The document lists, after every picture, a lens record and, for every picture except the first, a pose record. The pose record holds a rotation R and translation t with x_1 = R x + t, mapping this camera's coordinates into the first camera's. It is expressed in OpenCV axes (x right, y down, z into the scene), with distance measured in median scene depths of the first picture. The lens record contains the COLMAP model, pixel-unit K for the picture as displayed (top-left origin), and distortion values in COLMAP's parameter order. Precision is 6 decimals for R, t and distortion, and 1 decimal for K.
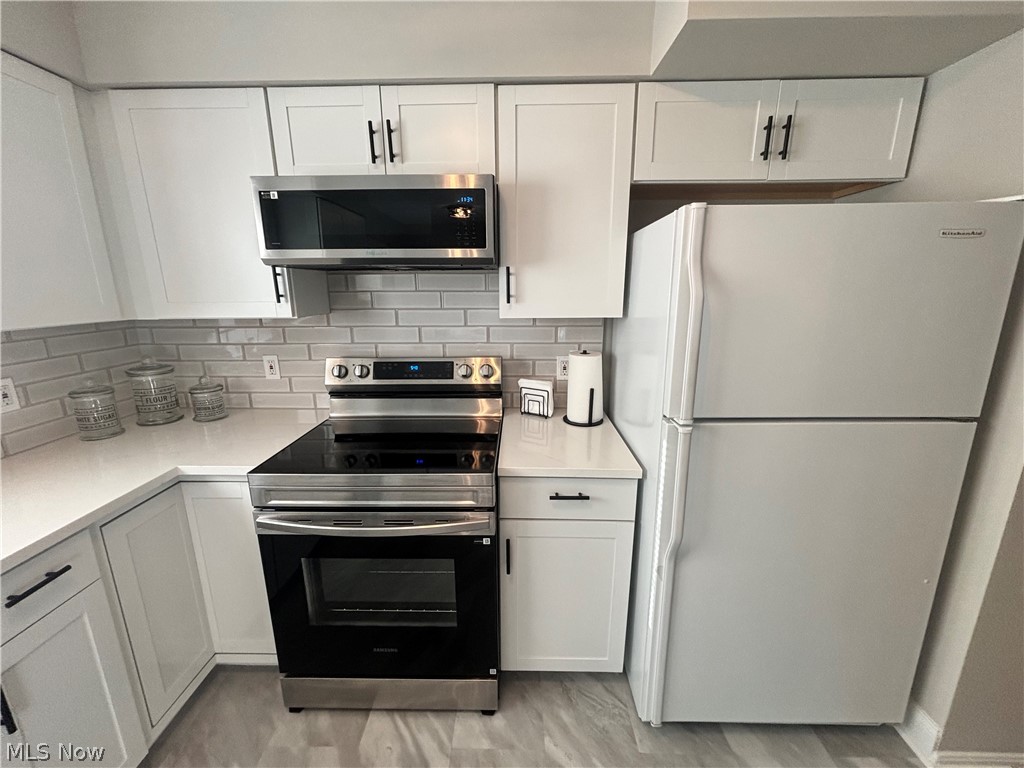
lens RADIAL K [[413.0, 0, 515.3], [0, 413.0, 385.7], [0, 0, 1]] dist [0.001739, -0.000167]
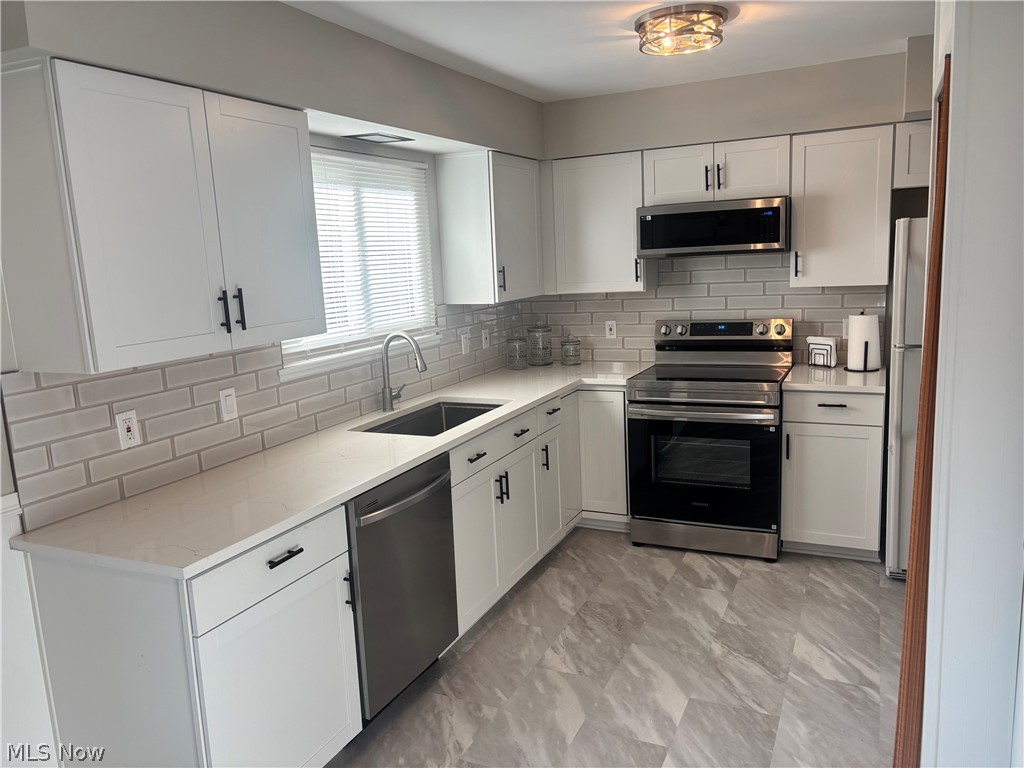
lens RADIAL K [[769.4, 0, 509.0], [0, 769.4, 390.0], [0, 0, 1]] dist [0.016926, -0.013963]
pose [[0.906164, 0.032363, -0.421686, 0.216131], [-0.054193, 0.997734, -0.039882, 0.343344], [0.419439, 0.058992, 0.905865, -1.768604]]
